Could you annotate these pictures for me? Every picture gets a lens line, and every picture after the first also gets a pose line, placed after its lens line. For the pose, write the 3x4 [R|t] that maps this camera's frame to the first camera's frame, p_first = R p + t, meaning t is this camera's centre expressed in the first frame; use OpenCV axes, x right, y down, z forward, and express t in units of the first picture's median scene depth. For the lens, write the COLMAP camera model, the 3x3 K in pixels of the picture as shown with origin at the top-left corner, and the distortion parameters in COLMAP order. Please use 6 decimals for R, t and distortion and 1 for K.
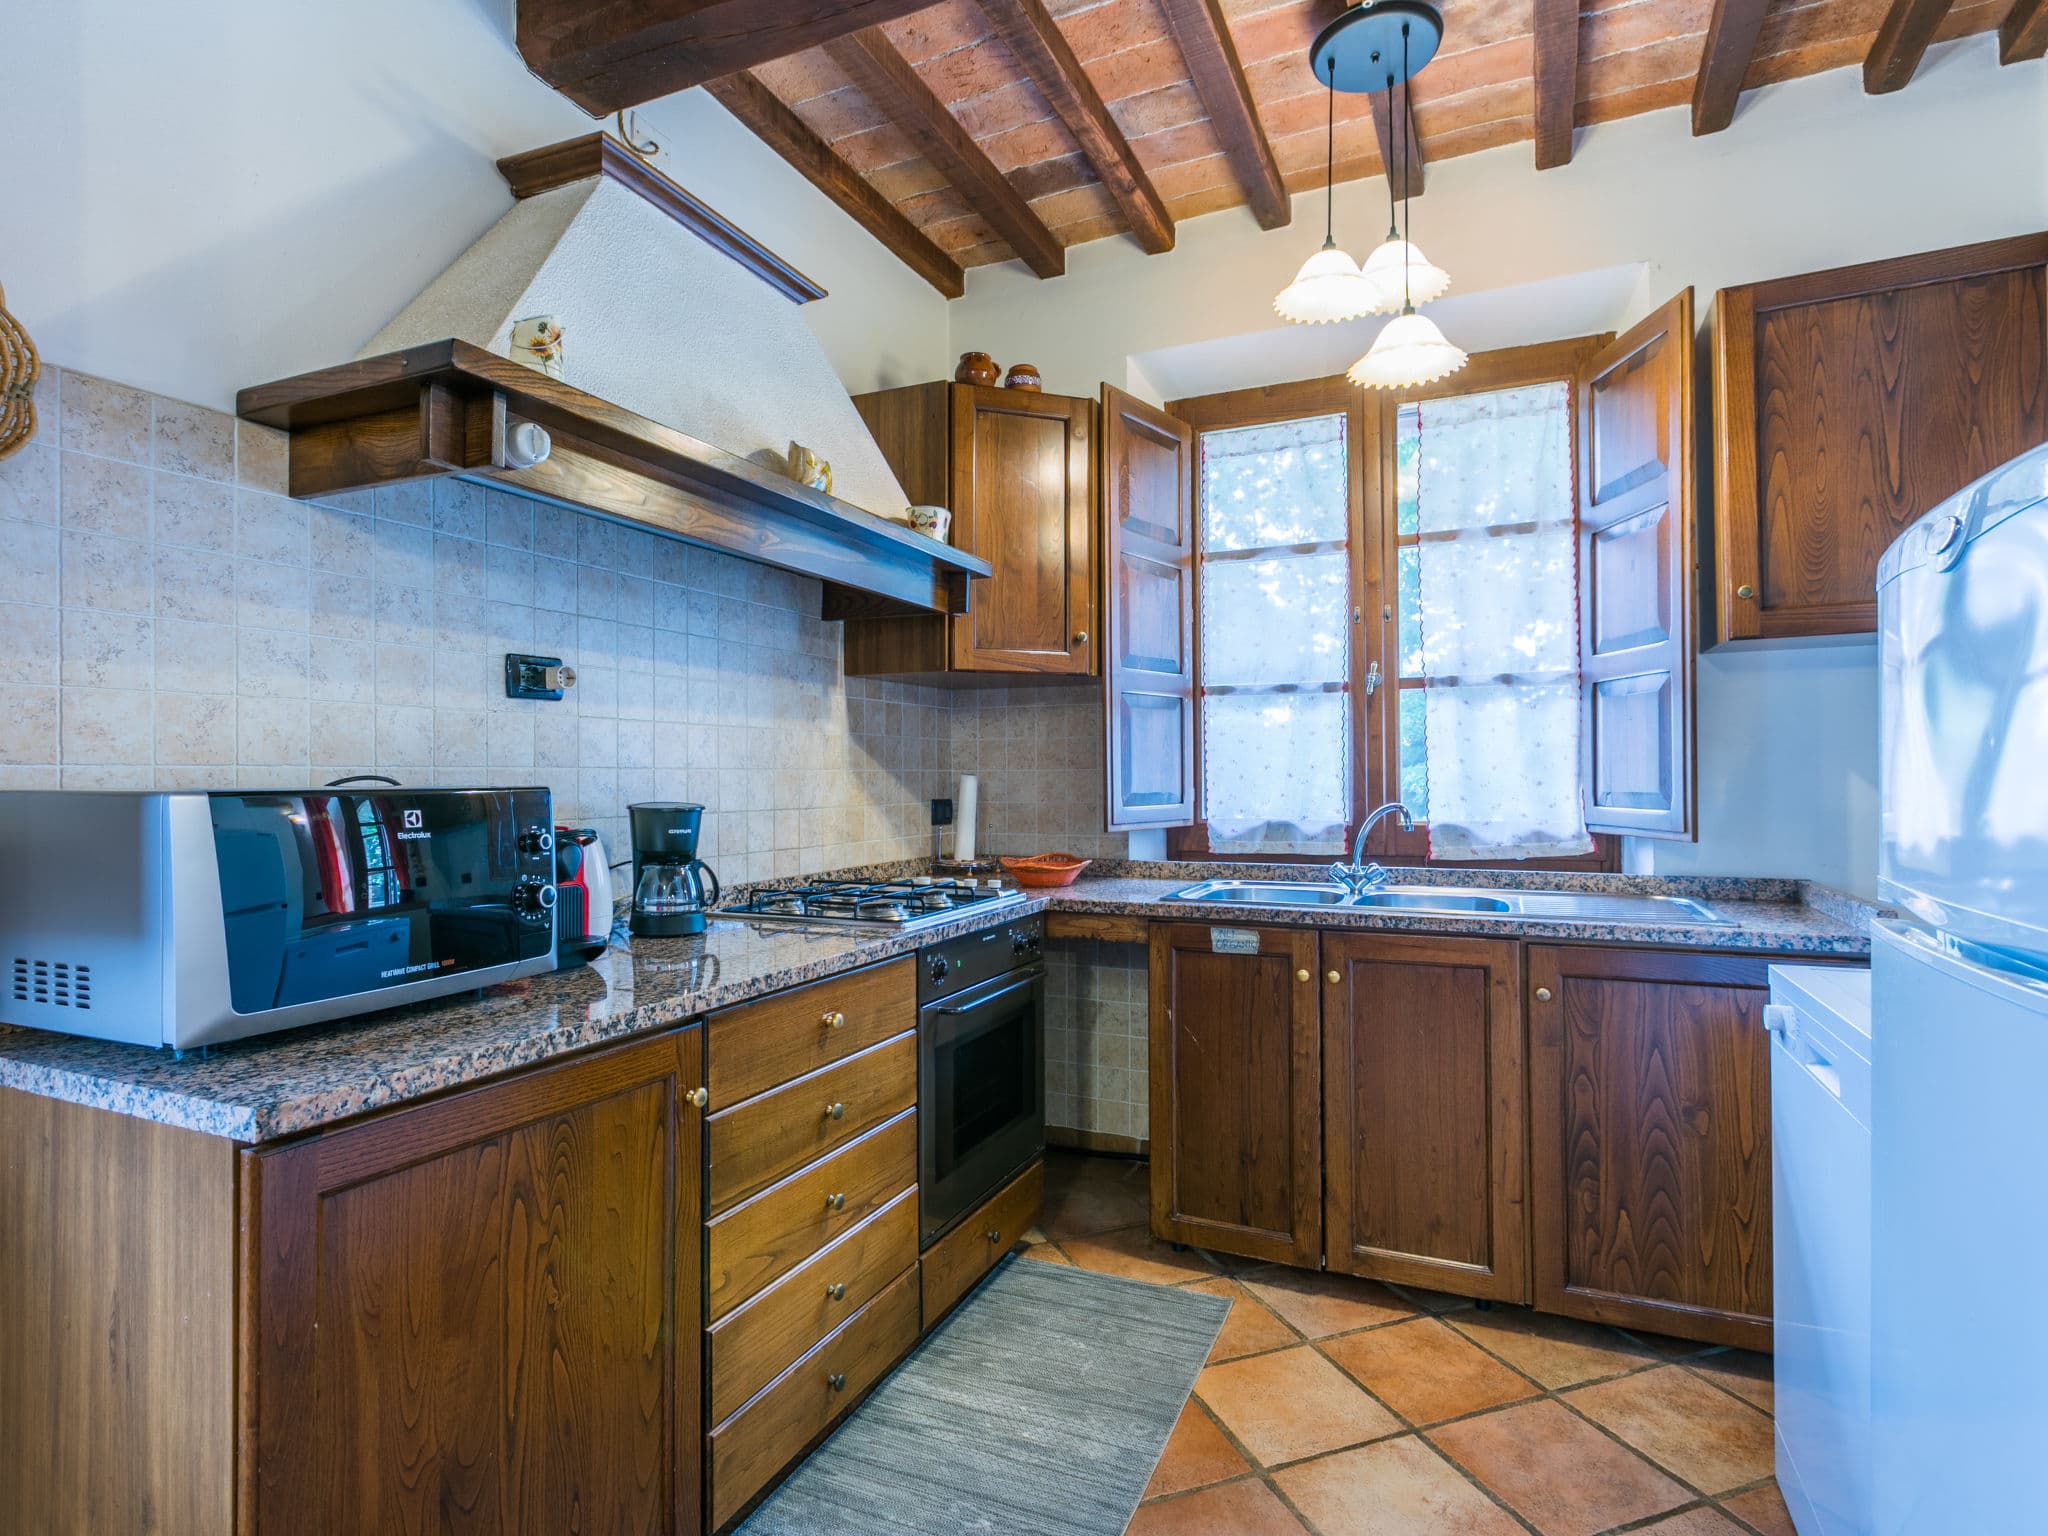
lens RADIAL K [[1059.0, 0, 966.0], [0, 1059.0, 768.5], [0, 0, 1]] dist [0.000034, 0.001491]
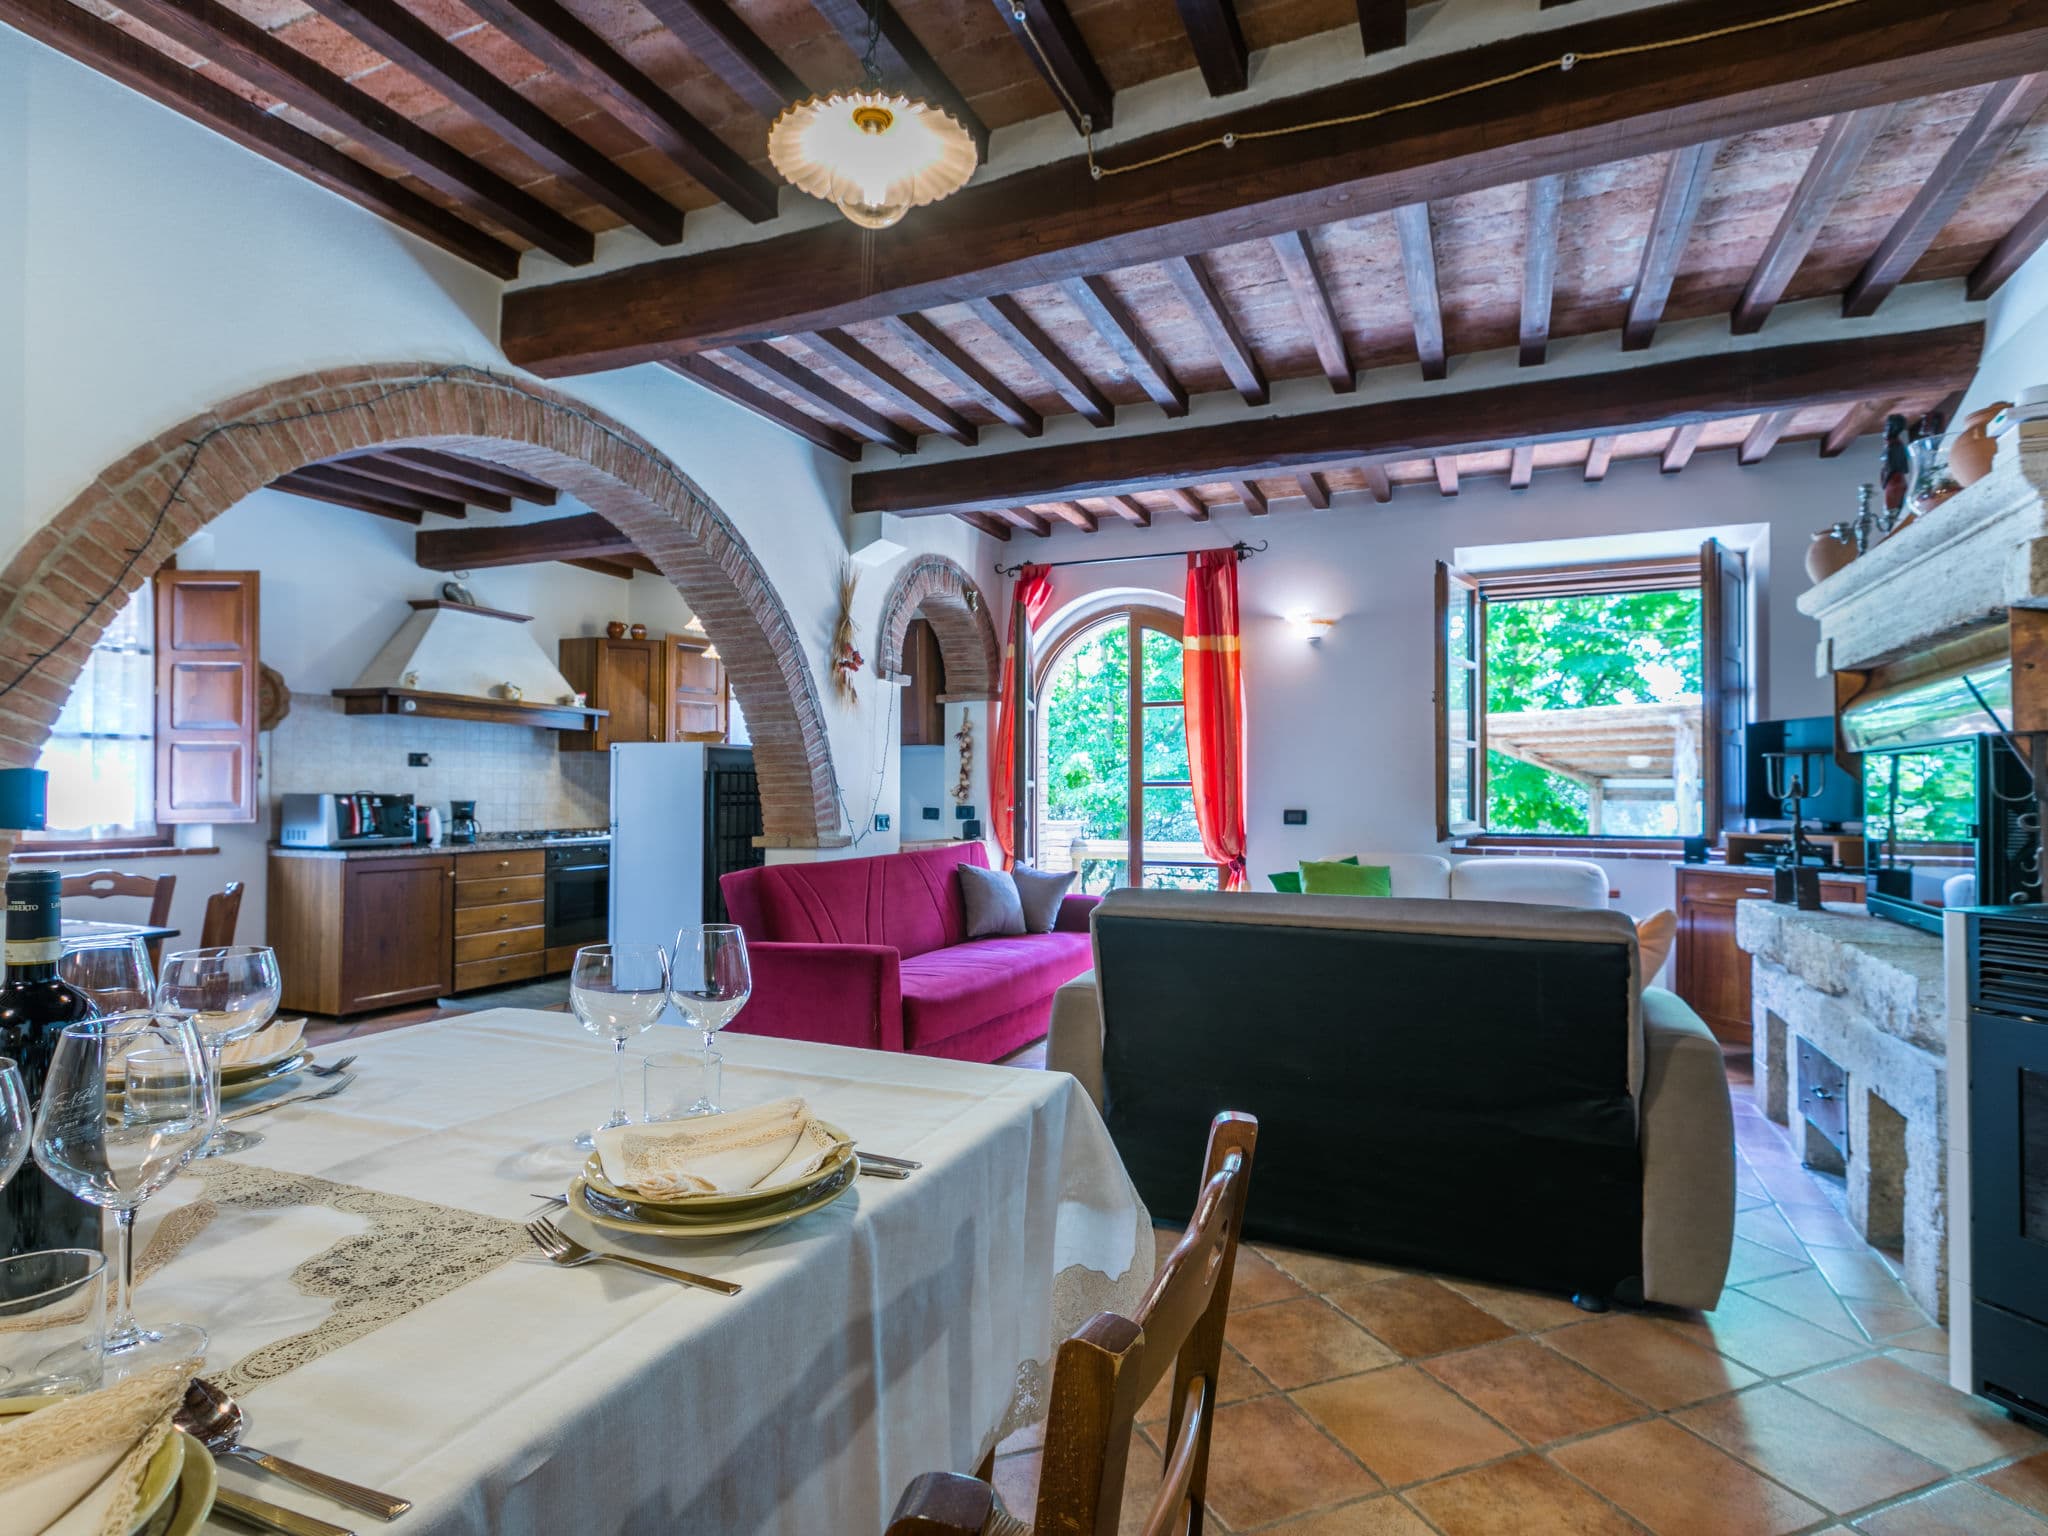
lens RADIAL K [[1118.3, 0, 1024.0], [0, 1118.3, 768.0], [0, 0, 1]] dist [0.000982, -0.000012]
pose [[0.999562, 0.008198, 0.028435, 1.068758], [-0.007772, 0.999857, -0.015052, -0.020362], [-0.028554, 0.014825, 0.999482, -1.958706]]
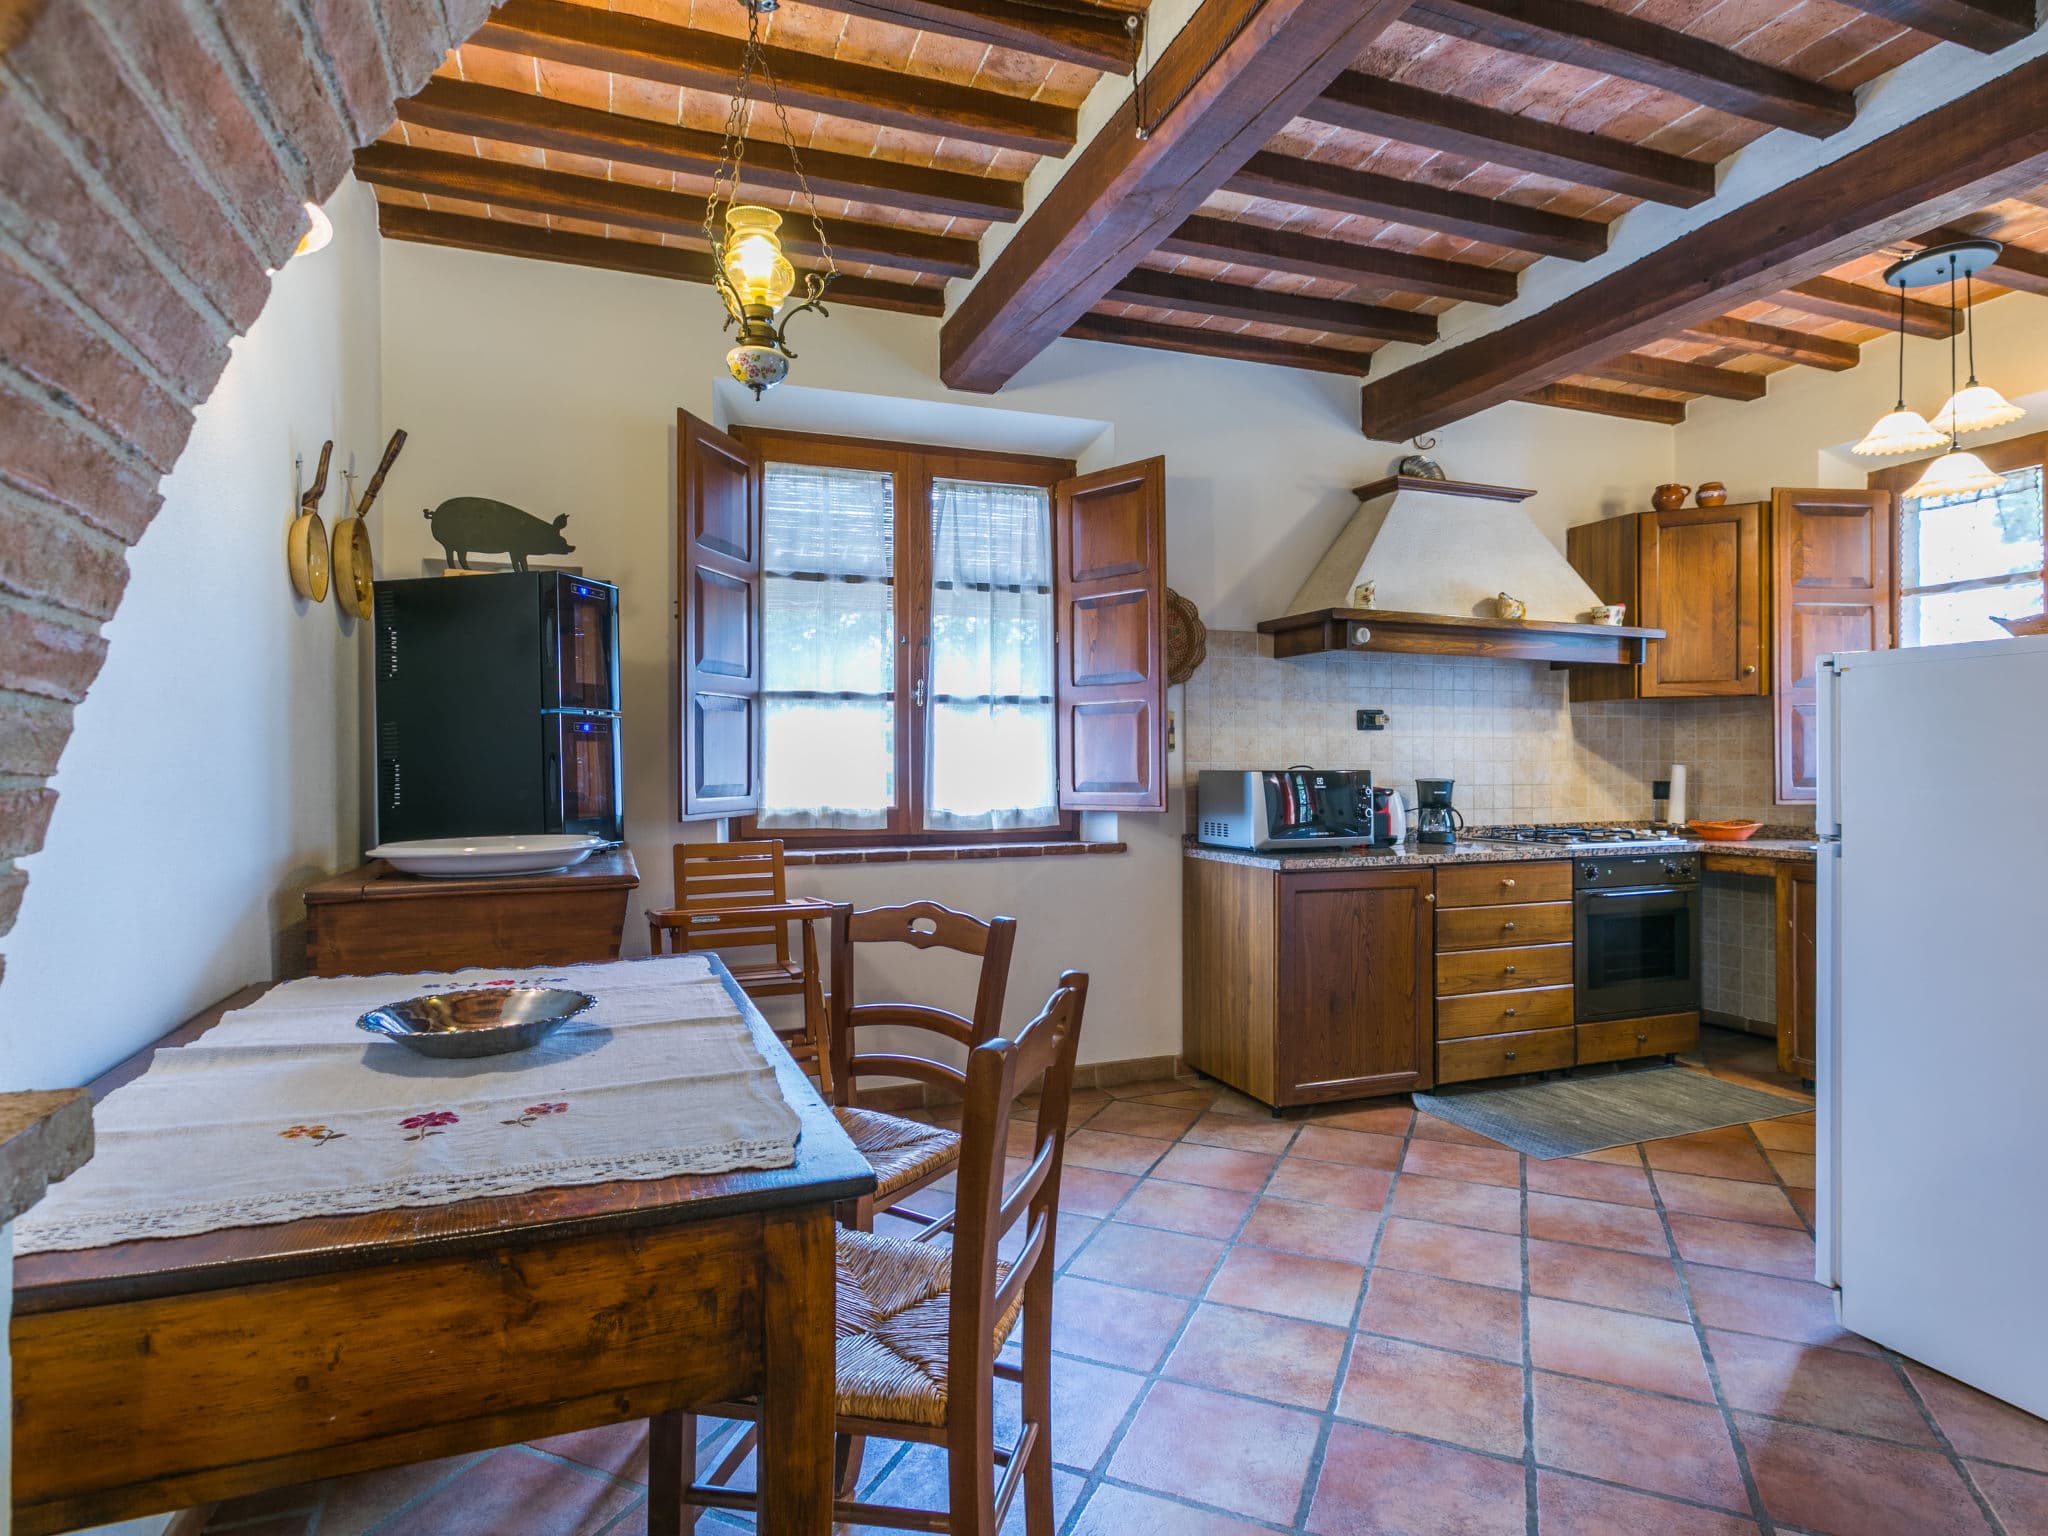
lens RADIAL K [[1005.0, 0, 969.4], [0, 1005.0, 770.0], [0, 0, 1]] dist [0.002049, 0.000991]
pose [[0.693521, 0.004397, -0.720423, 0.419092], [0.005590, 0.999918, 0.011484, -0.009799], [0.720415, -0.011992, 0.693440, -0.843938]]
